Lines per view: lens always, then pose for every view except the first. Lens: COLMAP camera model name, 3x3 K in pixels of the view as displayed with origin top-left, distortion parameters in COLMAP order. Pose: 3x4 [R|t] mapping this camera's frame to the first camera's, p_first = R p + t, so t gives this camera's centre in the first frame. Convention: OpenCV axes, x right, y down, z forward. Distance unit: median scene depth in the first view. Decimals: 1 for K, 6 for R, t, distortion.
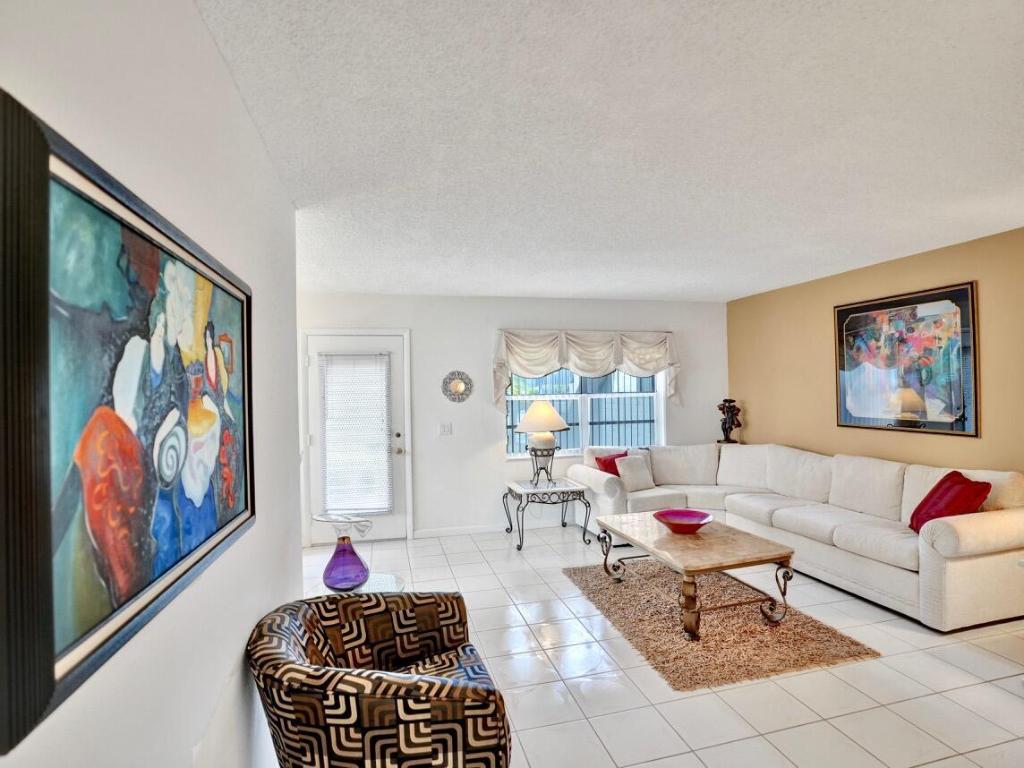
lens RADIAL K [[531.0, 0, 509.5], [0, 531.0, 389.8], [0, 0, 1]] dist [-0.065629, 0.024191]
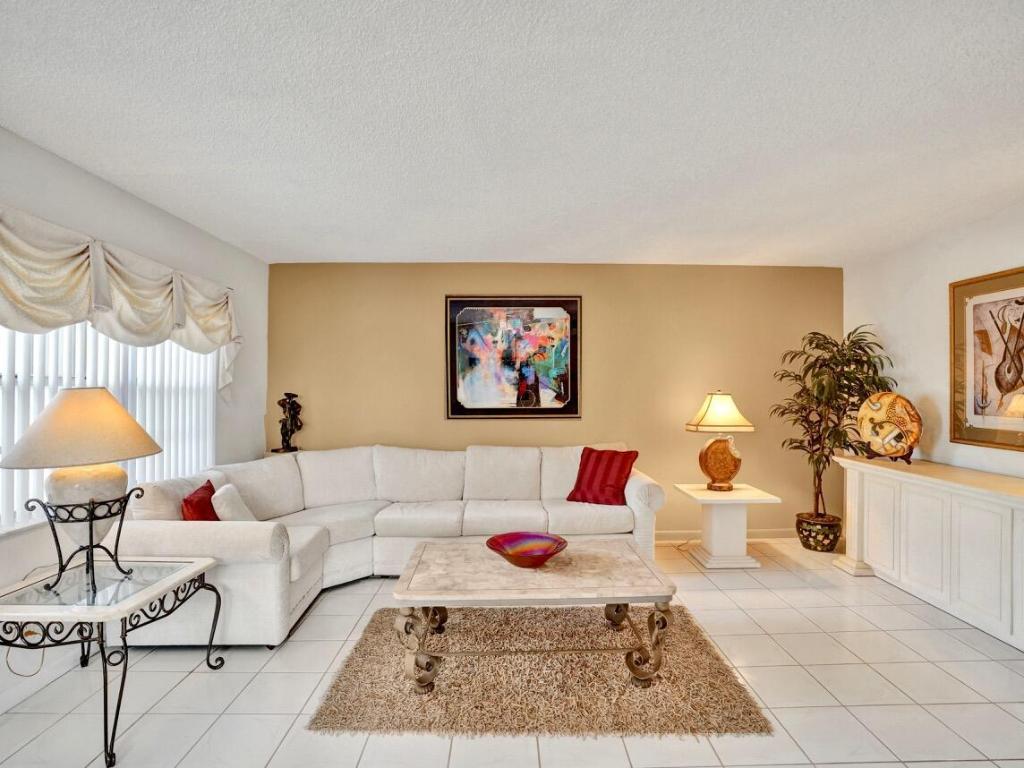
lens RADIAL K [[531.0, 0, 514.4], [0, 531.0, 377.1], [0, 0, 1]] dist [-0.065629, 0.024191]
pose [[0.216659, 0.037342, 0.975533, -0.358681], [-0.001475, 0.999280, -0.037923, 0.034119], [-0.976246, 0.006778, 0.216558, 0.770426]]
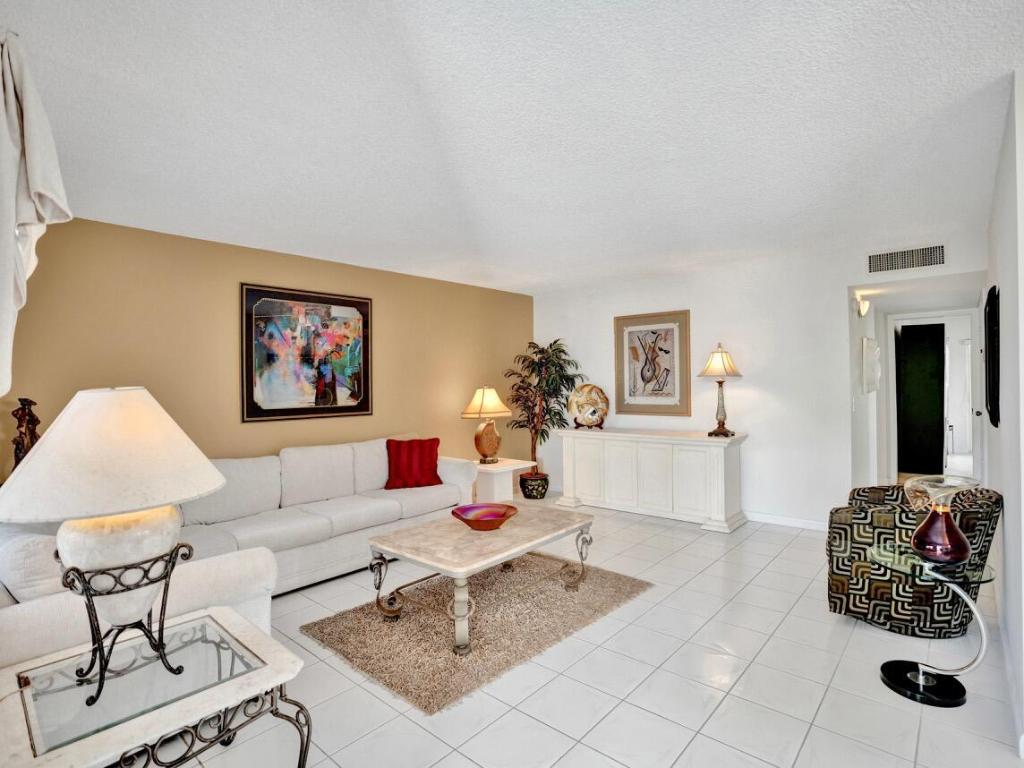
lens RADIAL K [[531.0, 0, 514.3], [0, 531.0, 379.5], [0, 0, 1]] dist [-0.065629, 0.024191]
pose [[-0.583882, 0.035458, 0.811064, -0.382339], [0.031274, 0.999287, -0.021173, 0.036469], [-0.811236, 0.013002, -0.584574, 1.327959]]
